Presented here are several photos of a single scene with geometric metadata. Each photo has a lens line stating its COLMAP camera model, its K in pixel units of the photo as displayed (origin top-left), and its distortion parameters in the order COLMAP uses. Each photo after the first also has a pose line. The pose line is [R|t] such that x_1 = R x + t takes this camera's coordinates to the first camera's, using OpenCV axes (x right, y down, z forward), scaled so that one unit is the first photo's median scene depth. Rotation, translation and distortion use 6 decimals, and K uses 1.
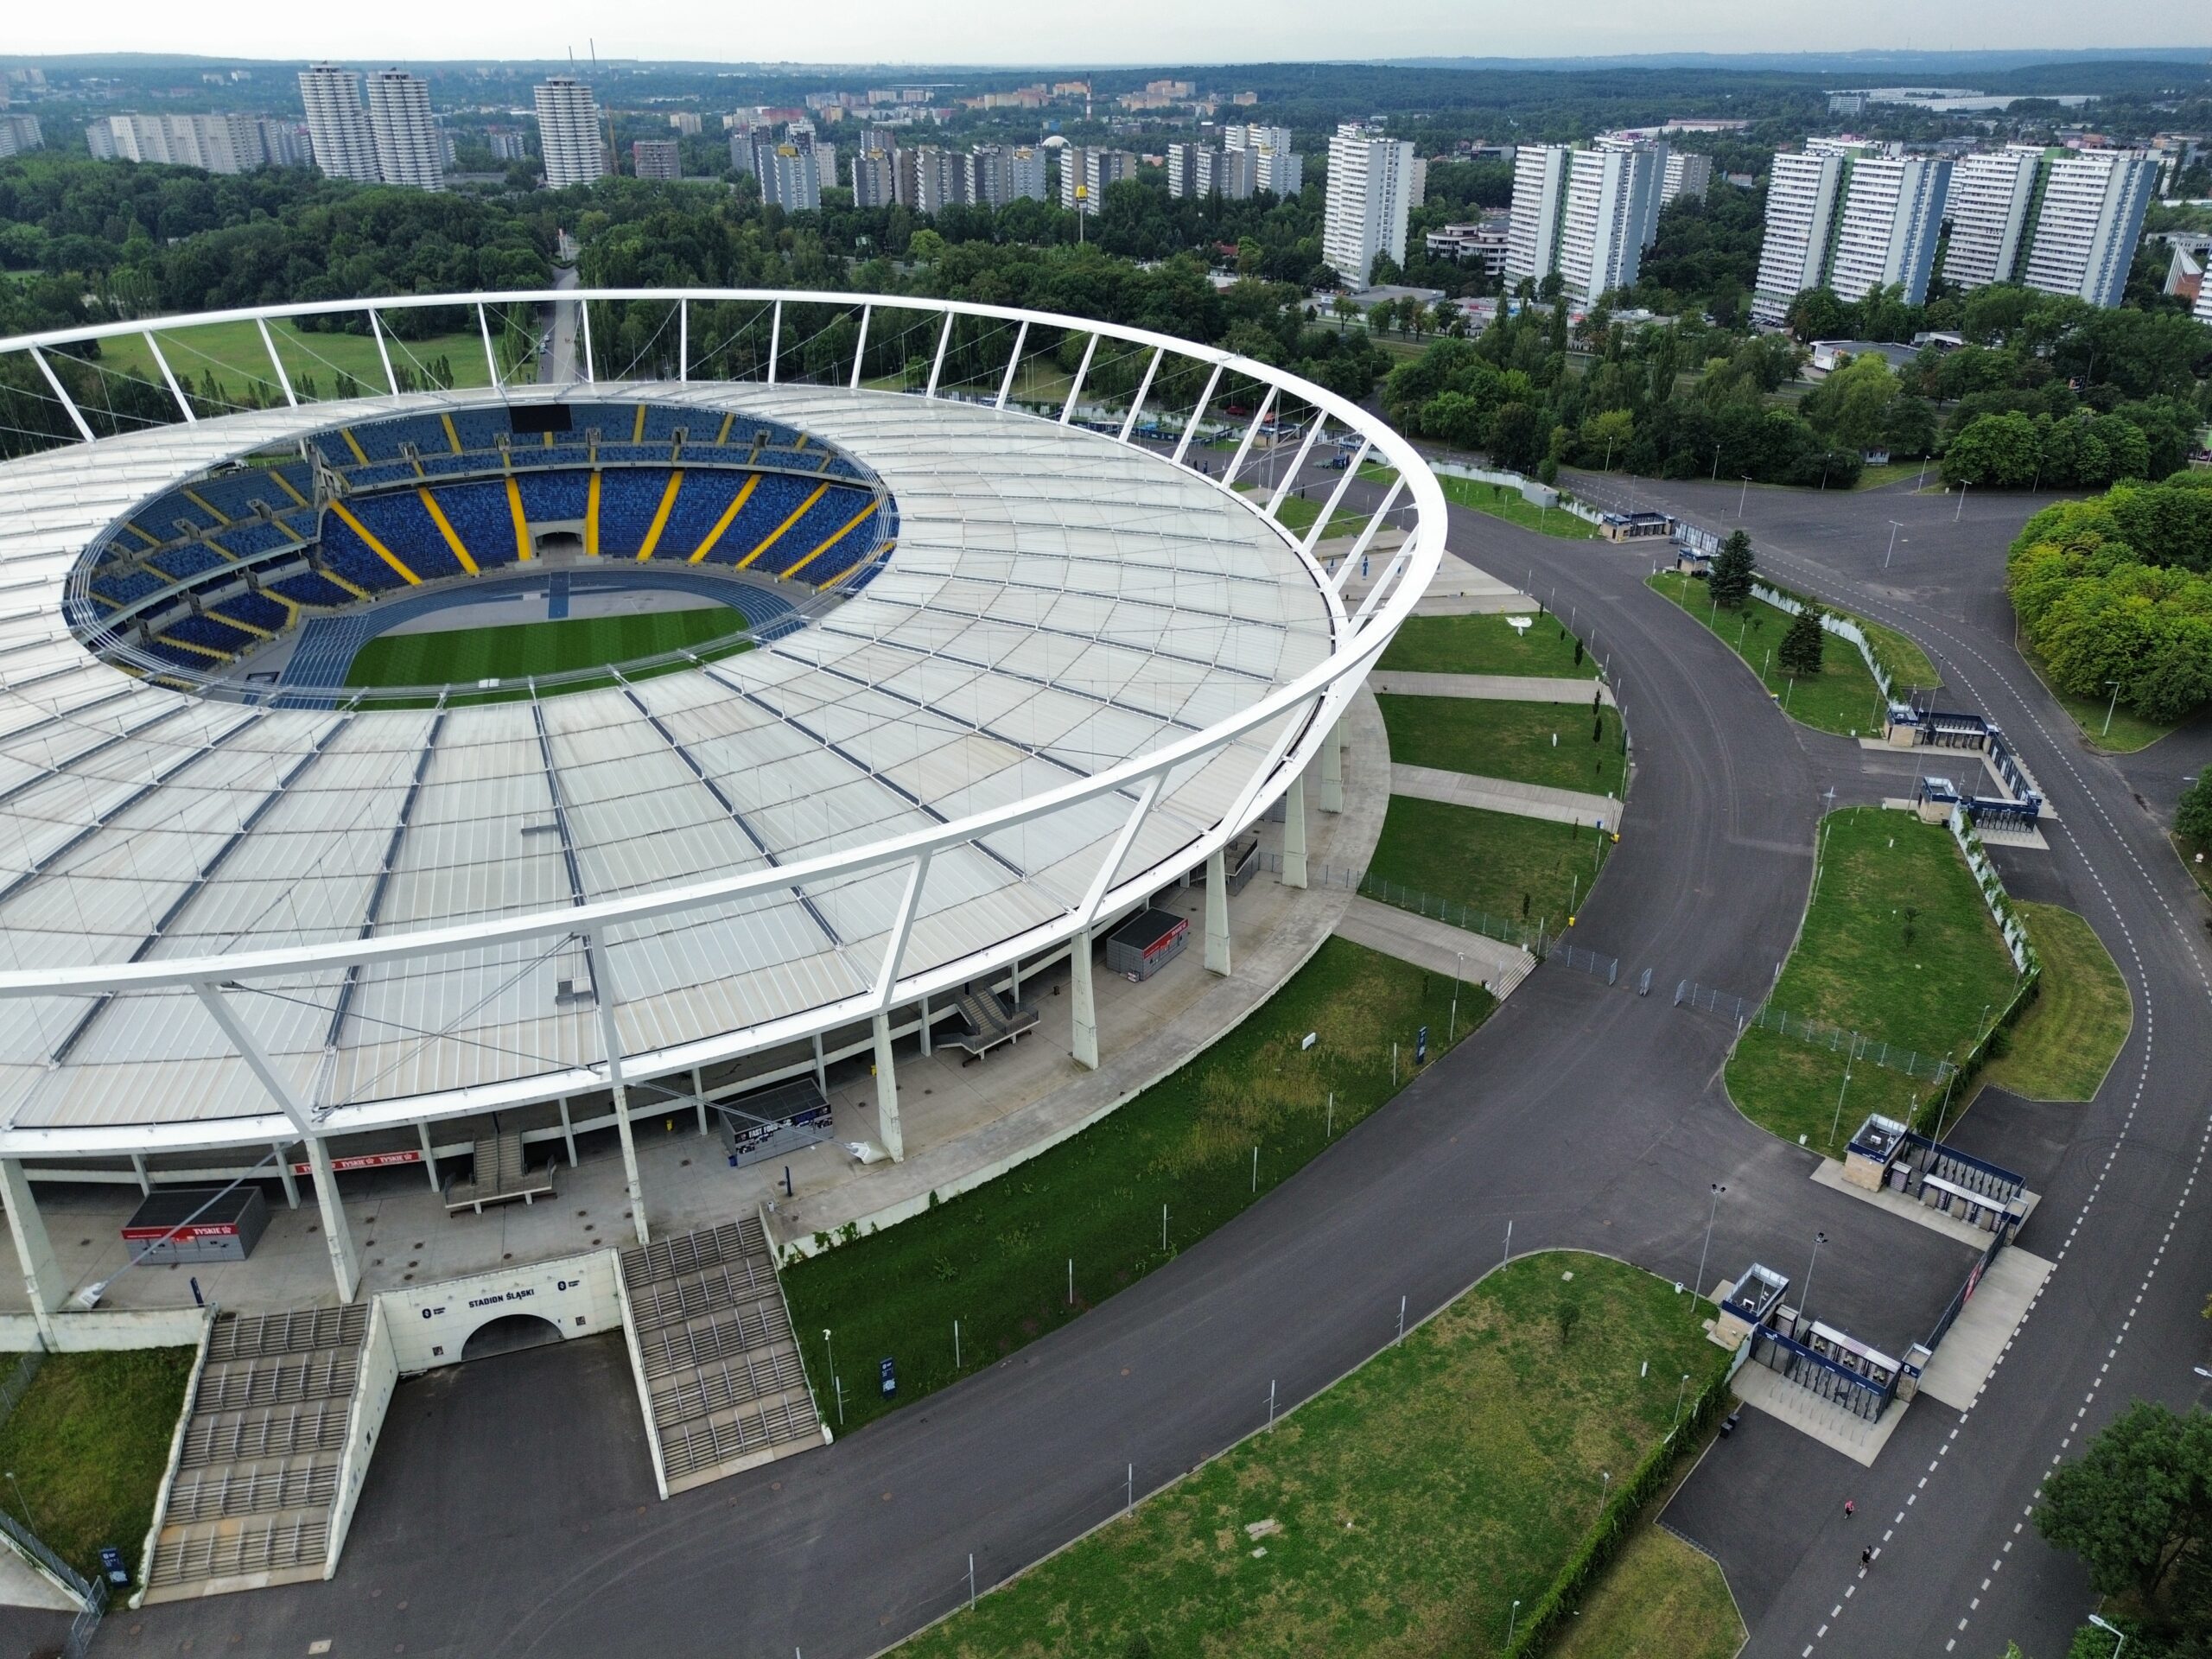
lens RADIAL K [[1560.7, 0, 1103.3], [0, 1560.7, 826.5], [0, 0, 1]] dist [0.065871, -0.053036]
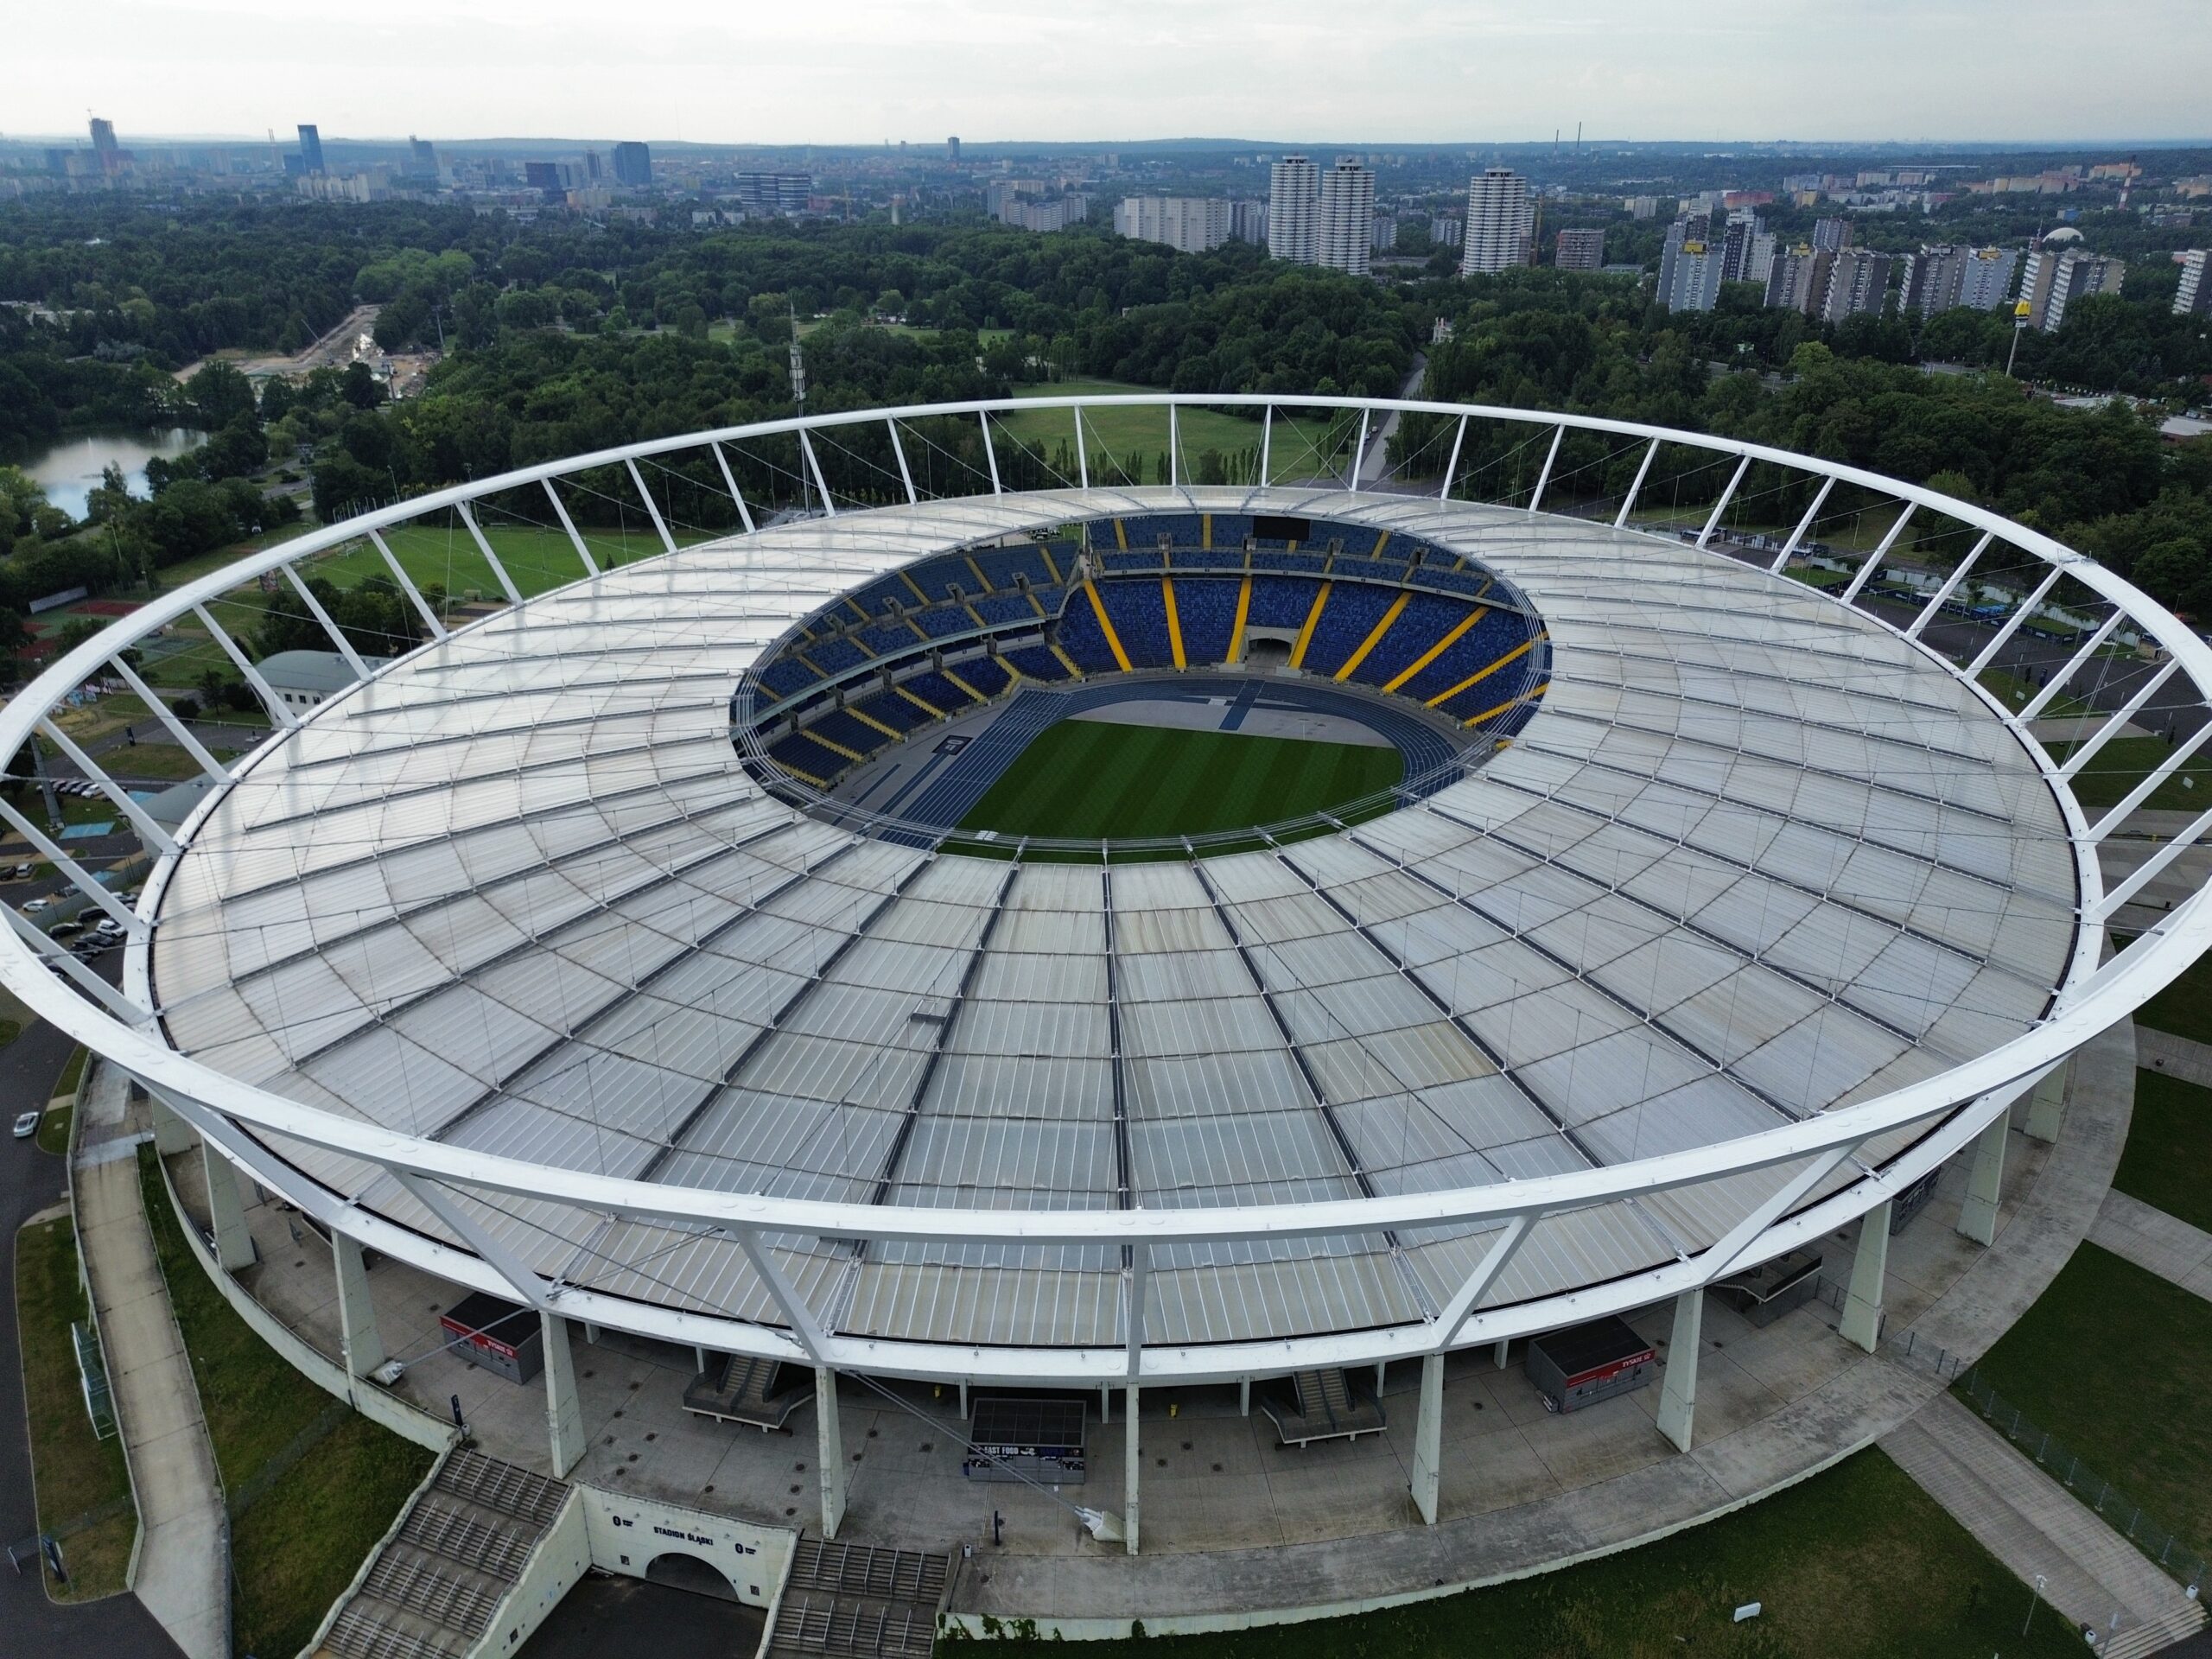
lens RADIAL K [[1560.7, 0, 1109.4], [0, 1560.7, 833.3], [0, 0, 1]] dist [0.065871, -0.053036]
pose [[0.849914, 0.215271, -0.480942, 0.161132], [-0.232927, 0.972209, 0.023538, -0.154947], [0.472643, 0.092019, 0.876437, 0.223213]]
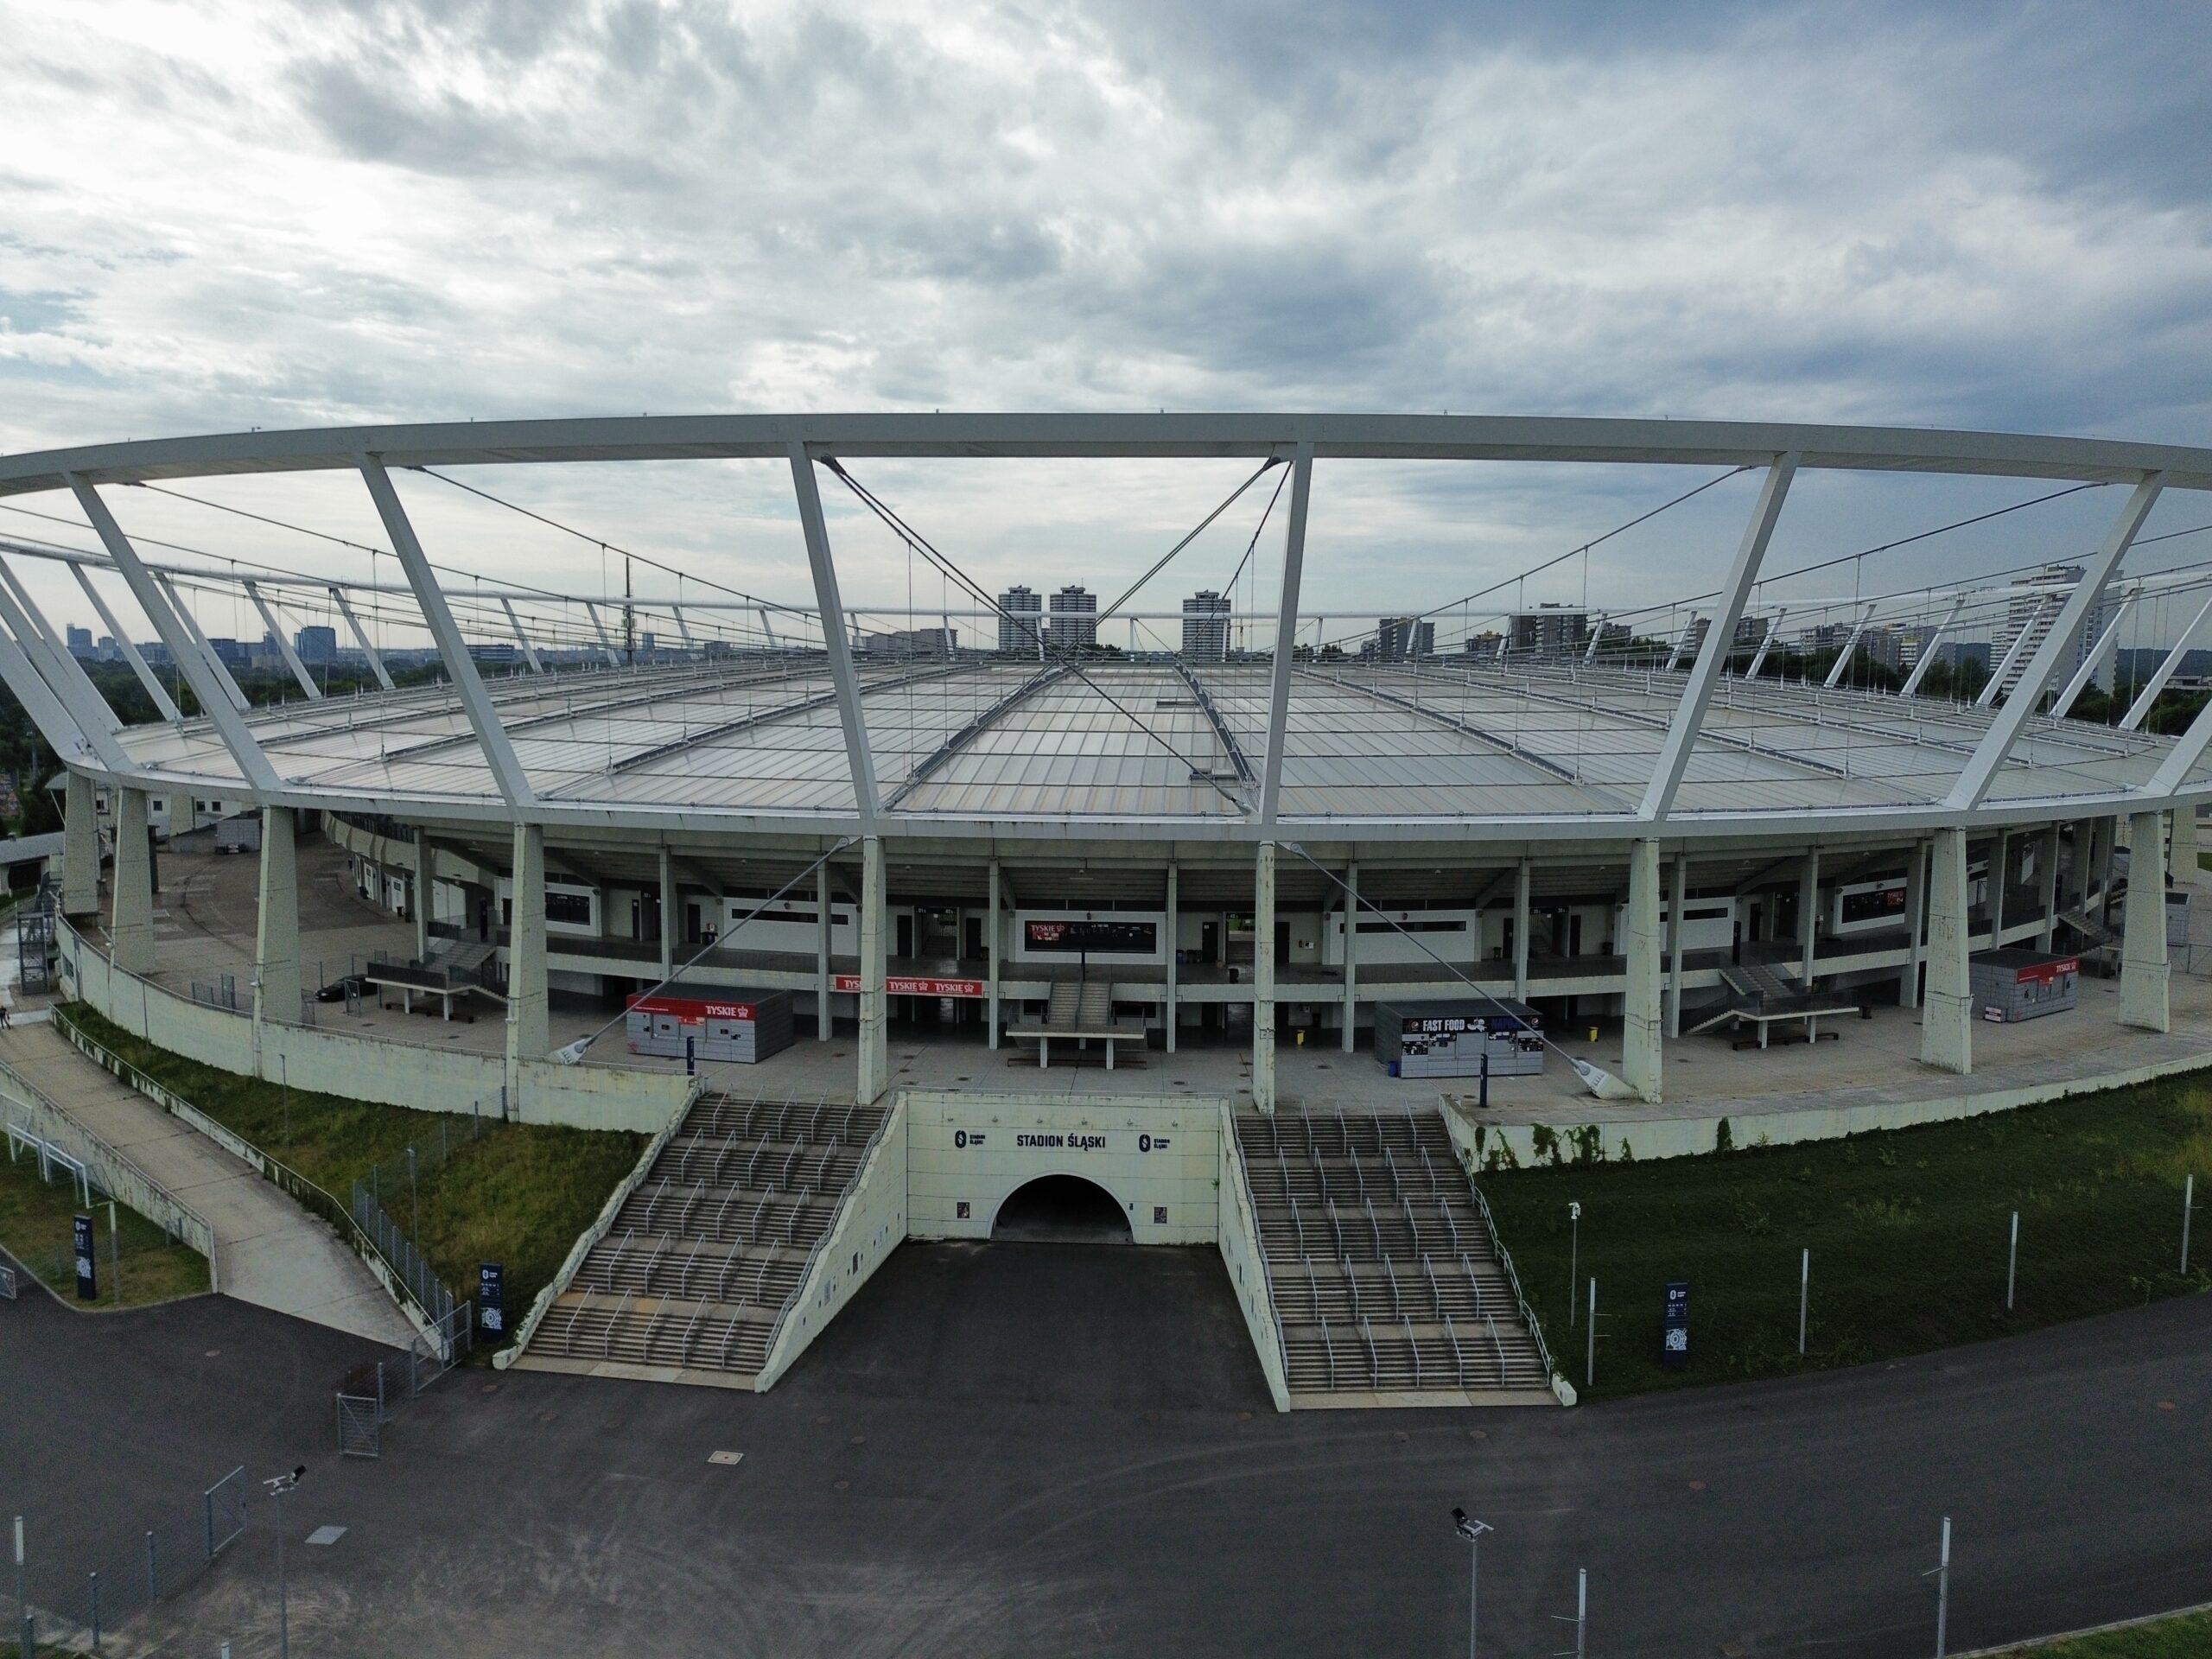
lens RADIAL K [[1560.7, 0, 1105.6], [0, 1560.7, 819.5], [0, 0, 1]] dist [0.065871, -0.053036]
pose [[0.937806, 0.046062, -0.344091, -0.115698], [-0.162164, 0.934502, -0.316873, 0.320212], [0.306958, 0.352965, 0.883851, 0.304125]]
